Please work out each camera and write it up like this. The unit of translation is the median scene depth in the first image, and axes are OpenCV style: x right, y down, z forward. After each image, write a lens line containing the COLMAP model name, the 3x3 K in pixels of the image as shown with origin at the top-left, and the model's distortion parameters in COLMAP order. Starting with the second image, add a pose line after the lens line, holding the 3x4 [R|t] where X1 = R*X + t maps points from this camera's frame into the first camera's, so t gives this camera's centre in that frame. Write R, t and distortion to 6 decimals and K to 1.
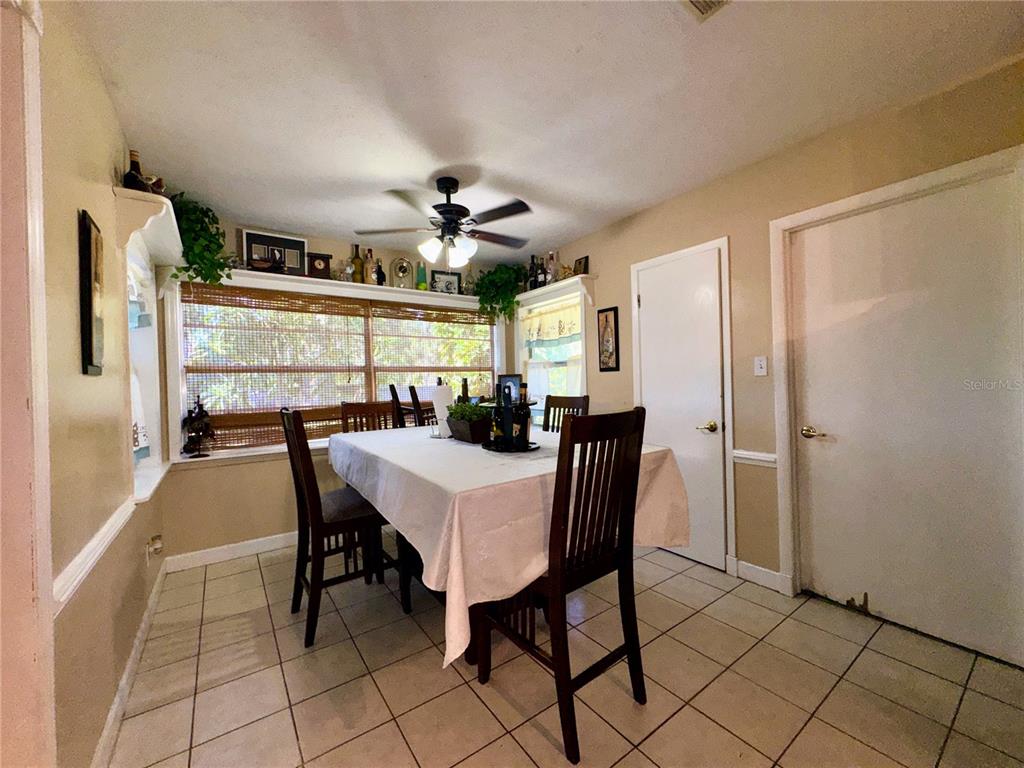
lens RADIAL K [[411.6, 0, 509.6], [0, 411.6, 383.5], [0, 0, 1]] dist [0.000856, 0.000113]
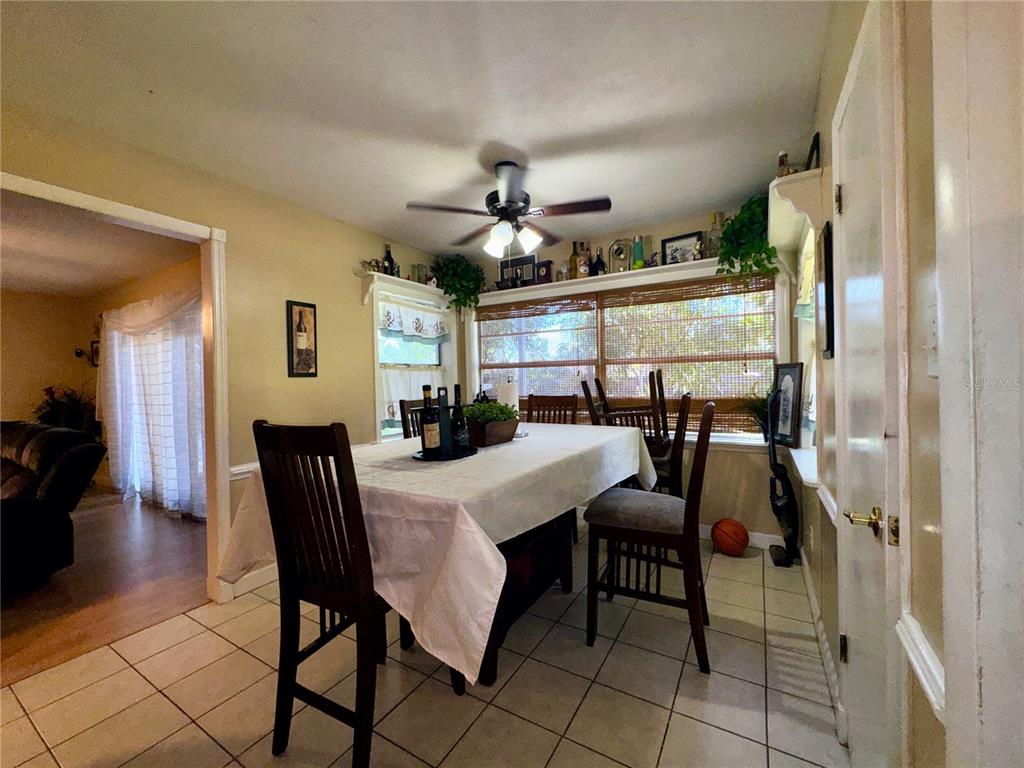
lens RADIAL K [[411.6, 0, 512.2], [0, 411.6, 382.3], [0, 0, 1]] dist [0.000856, 0.000113]
pose [[0.408966, 0.022946, -0.912261, 0.528071], [0.007211, 0.999571, 0.028375, -0.017778], [0.912521, -0.018183, 0.408626, 0.450434]]
